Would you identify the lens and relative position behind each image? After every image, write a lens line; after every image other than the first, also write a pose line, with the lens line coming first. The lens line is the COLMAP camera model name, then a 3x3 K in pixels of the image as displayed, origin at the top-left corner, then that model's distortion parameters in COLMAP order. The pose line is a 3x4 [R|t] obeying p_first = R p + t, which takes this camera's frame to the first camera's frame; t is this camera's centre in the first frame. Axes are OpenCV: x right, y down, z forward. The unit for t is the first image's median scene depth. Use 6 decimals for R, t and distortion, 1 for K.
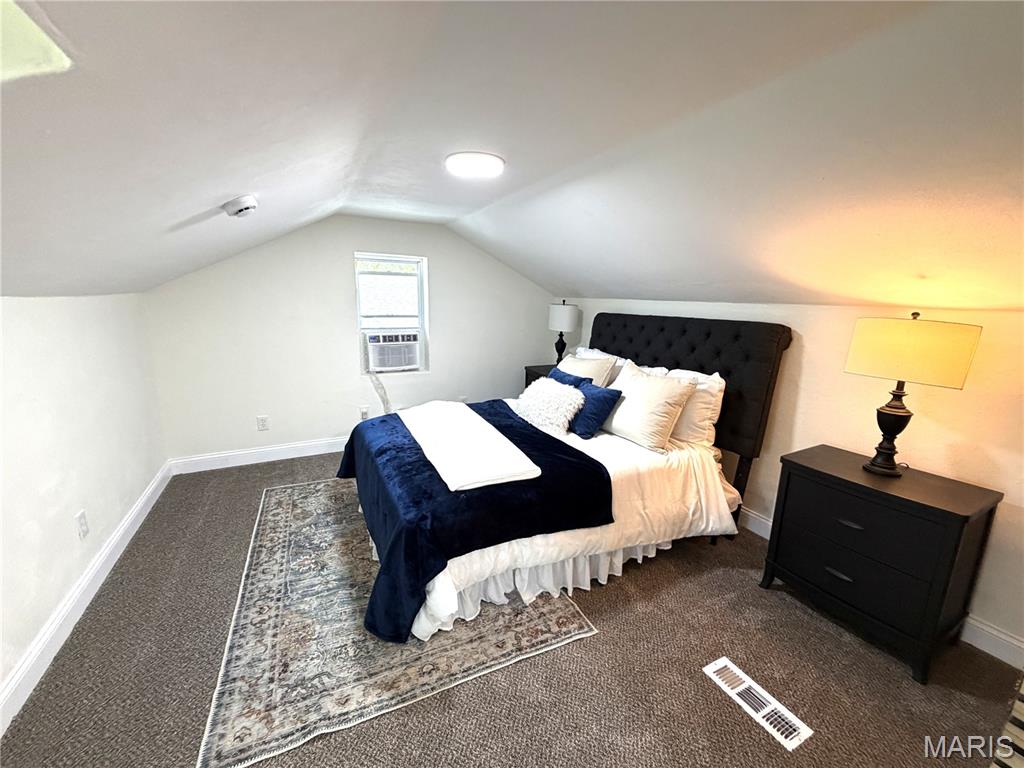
lens RADIAL K [[407.6, 0, 508.6], [0, 407.6, 385.3], [0, 0, 1]] dist [-0.001113, -0.000424]
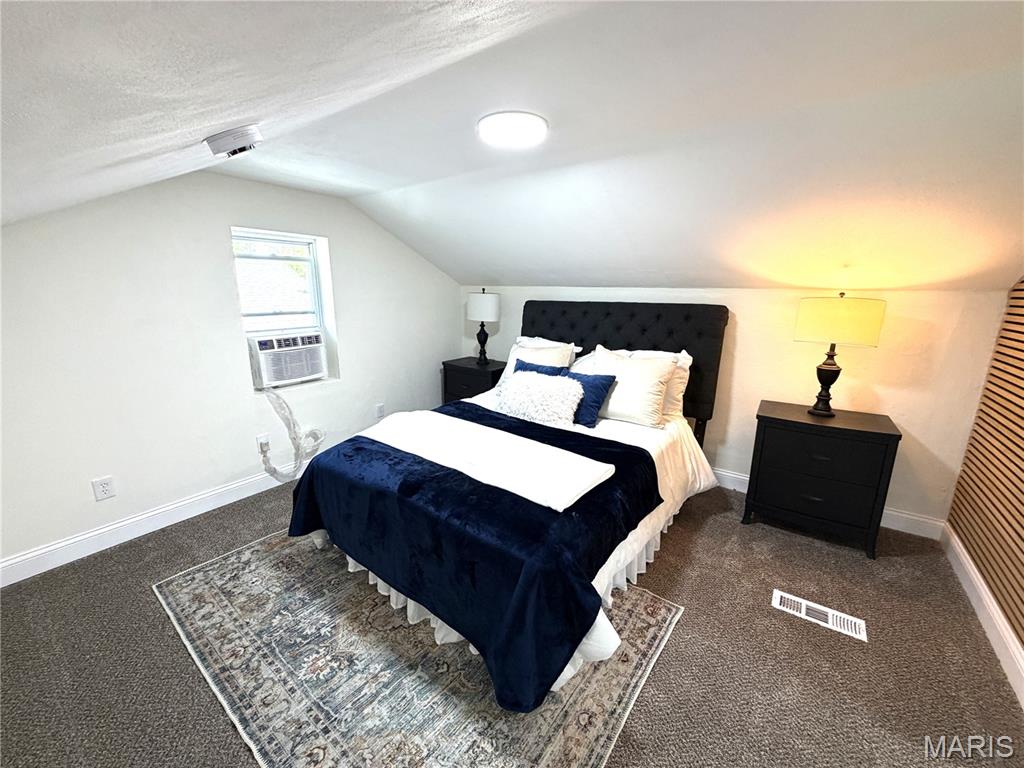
lens RADIAL K [[407.6, 0, 514.0], [0, 407.6, 385.2], [0, 0, 1]] dist [-0.001113, -0.000424]
pose [[0.890221, -0.122575, 0.438728, -0.425410], [0.109844, 0.992459, 0.054398, -0.049285], [-0.442087, -0.000235, 0.896972, 0.198297]]
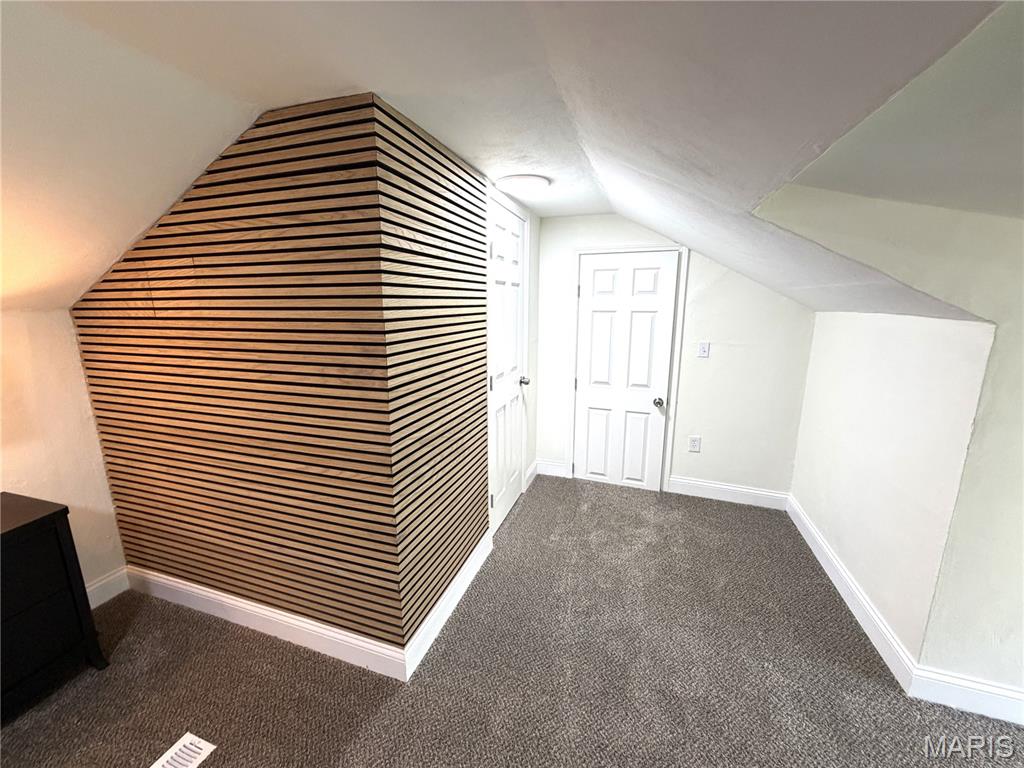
lens RADIAL K [[407.6, 0, 511.0], [0, 407.6, 383.2], [0, 0, 1]] dist [-0.001113, -0.000424]
pose [[-0.695835, -0.169034, 0.698026, -0.222167], [0.129541, 0.926430, 0.353478, -0.124932], [-0.706422, 0.336385, -0.622746, 0.457027]]
